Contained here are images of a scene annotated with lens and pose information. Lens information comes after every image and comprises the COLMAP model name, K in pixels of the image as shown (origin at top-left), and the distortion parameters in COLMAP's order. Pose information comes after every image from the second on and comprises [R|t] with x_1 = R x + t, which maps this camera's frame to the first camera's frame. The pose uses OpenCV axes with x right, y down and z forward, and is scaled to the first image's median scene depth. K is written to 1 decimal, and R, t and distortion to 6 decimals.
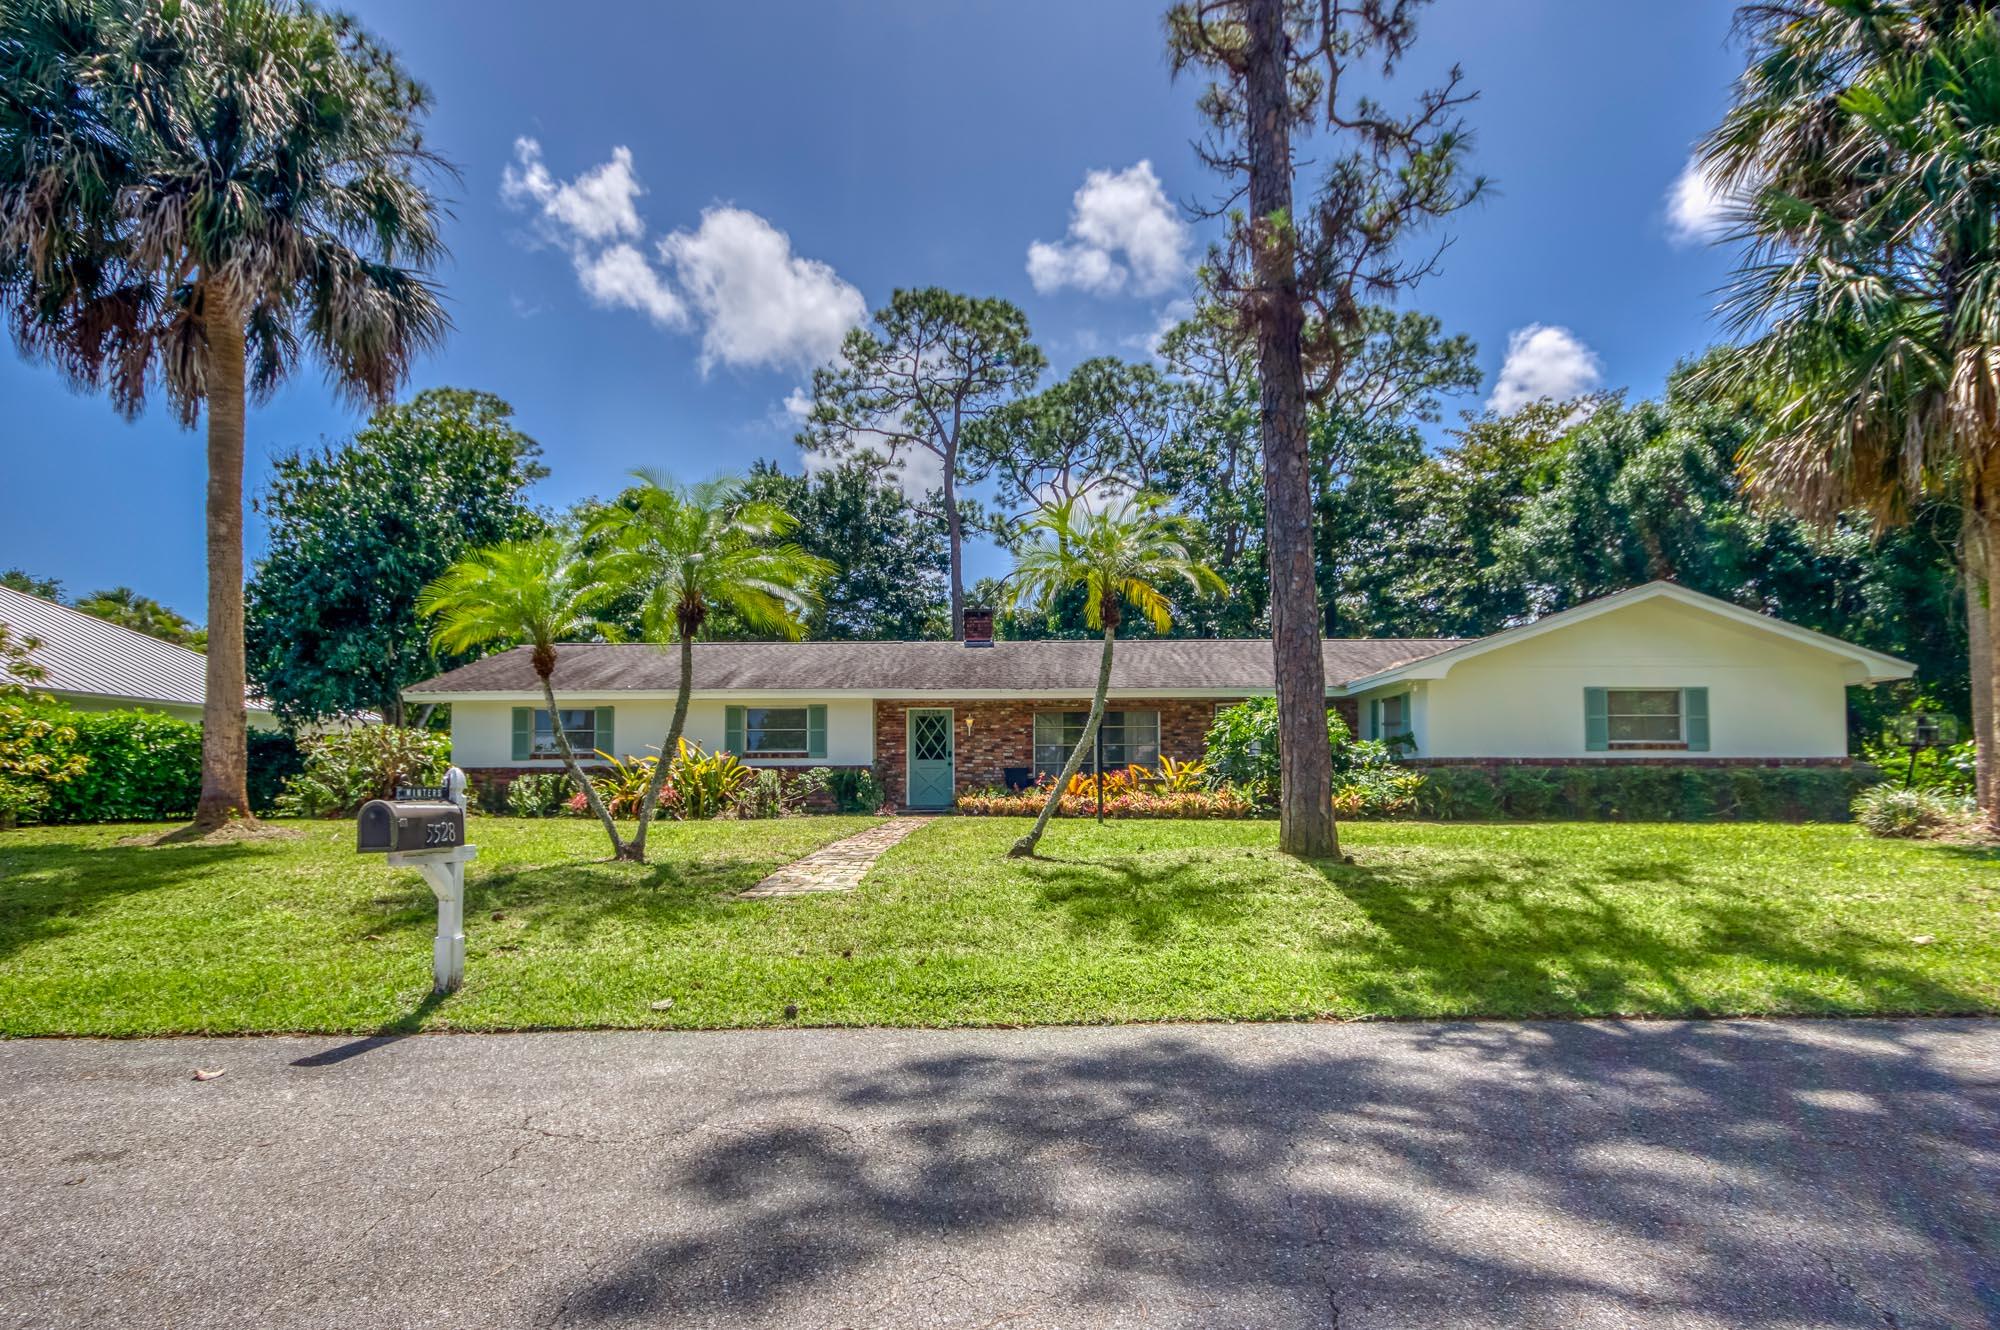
lens RADIAL K [[1022.3, 0, 1000.5], [0, 1022.3, 778.1], [0, 0, 1]] dist [-0.000146, 0.000041]
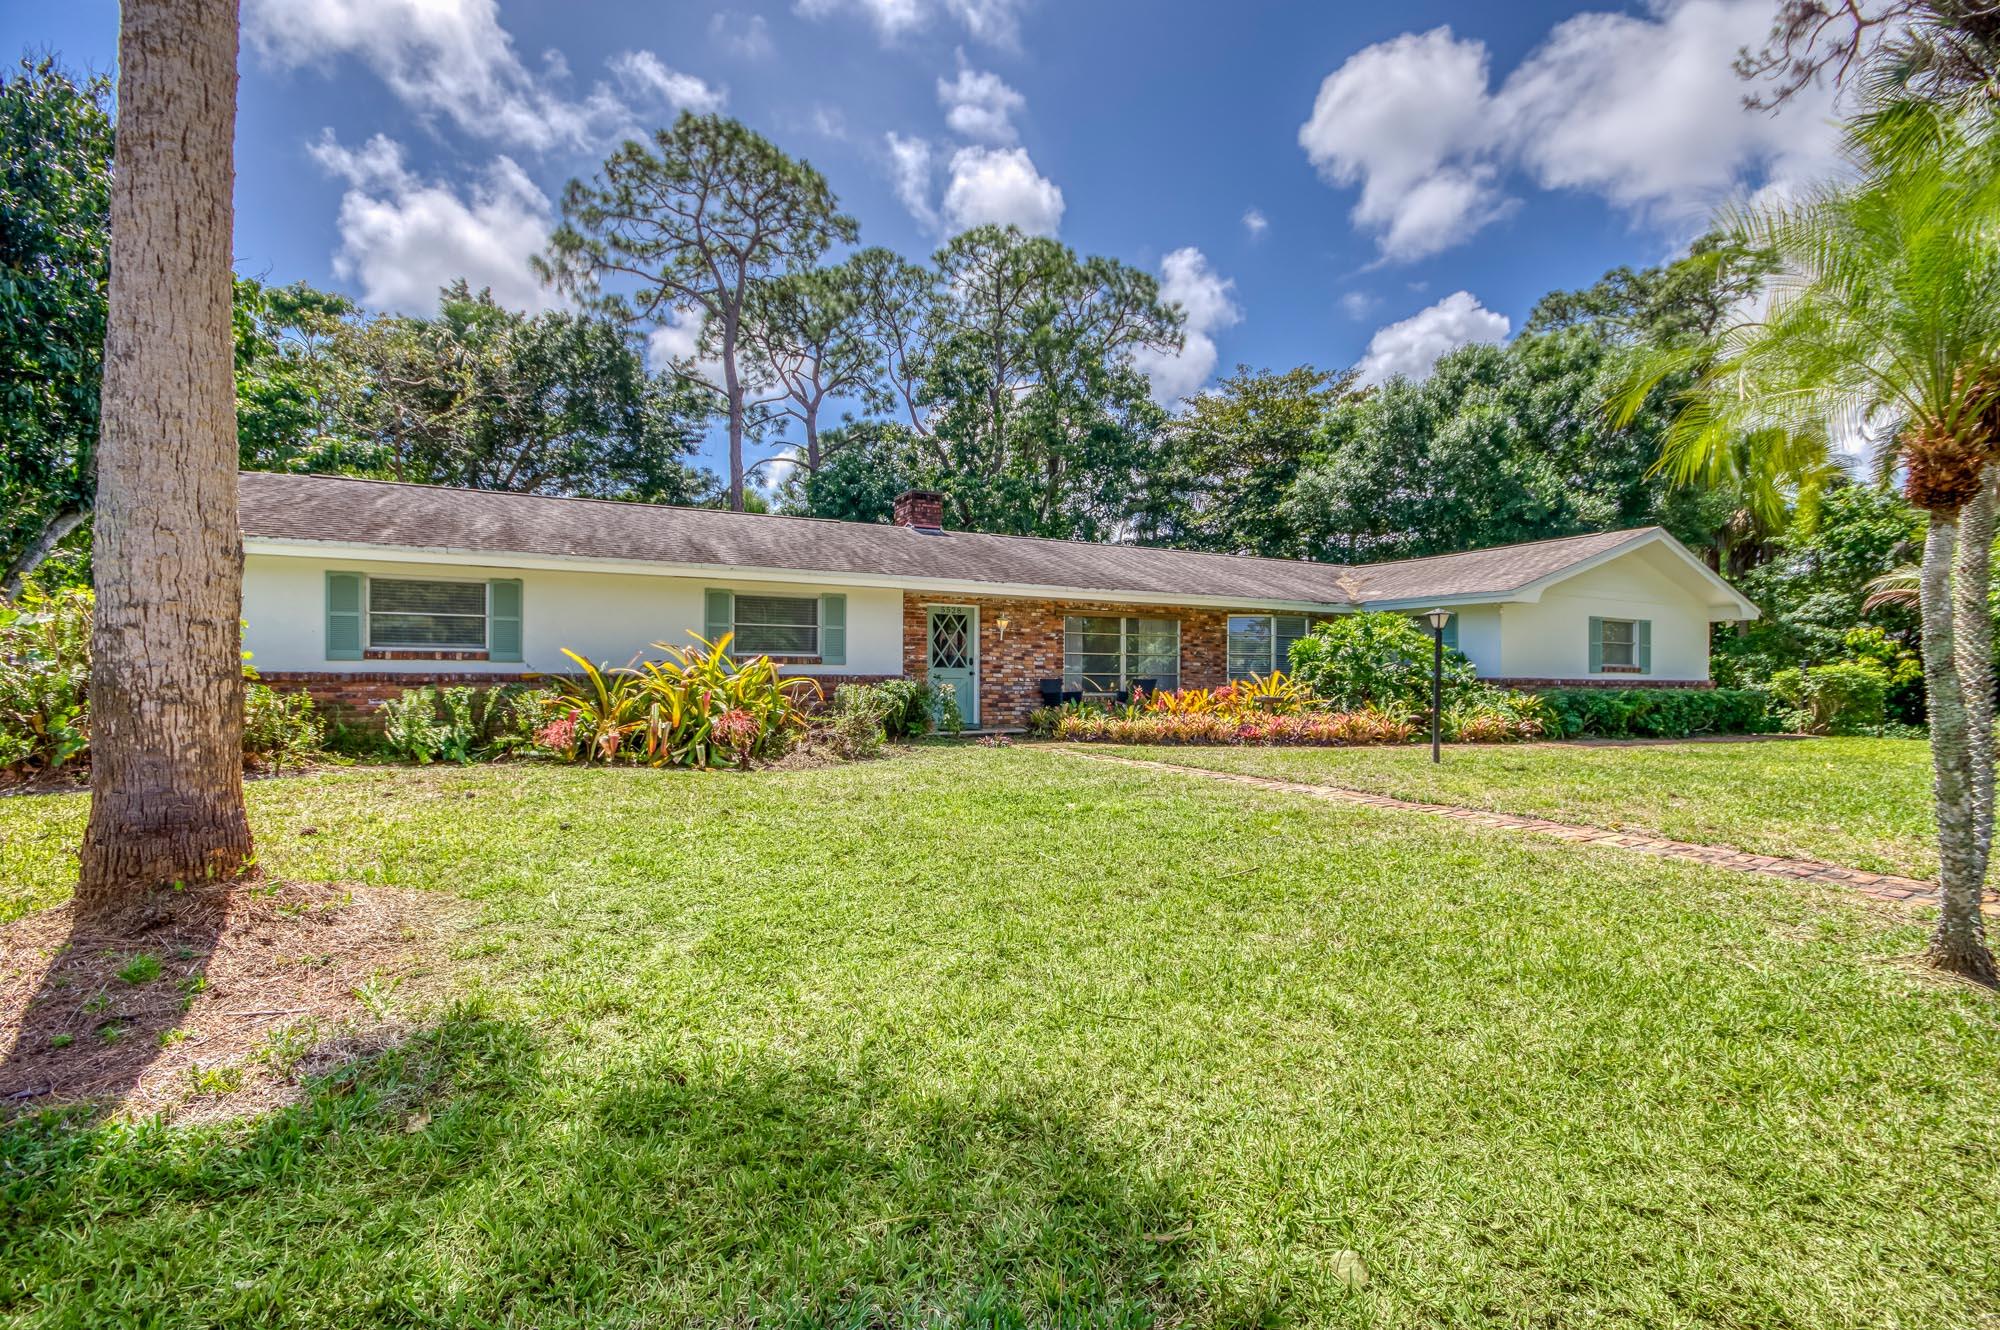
lens RADIAL K [[892.4, 0, 1006.9], [0, 892.4, 670.5], [0, 0, 1]] dist [0.002590, -0.000774]
pose [[0.891701, 0.013764, 0.452416, -0.355367], [-0.013679, 0.999900, -0.003459, -0.014535], [-0.452419, -0.003105, 0.891800, 0.357911]]
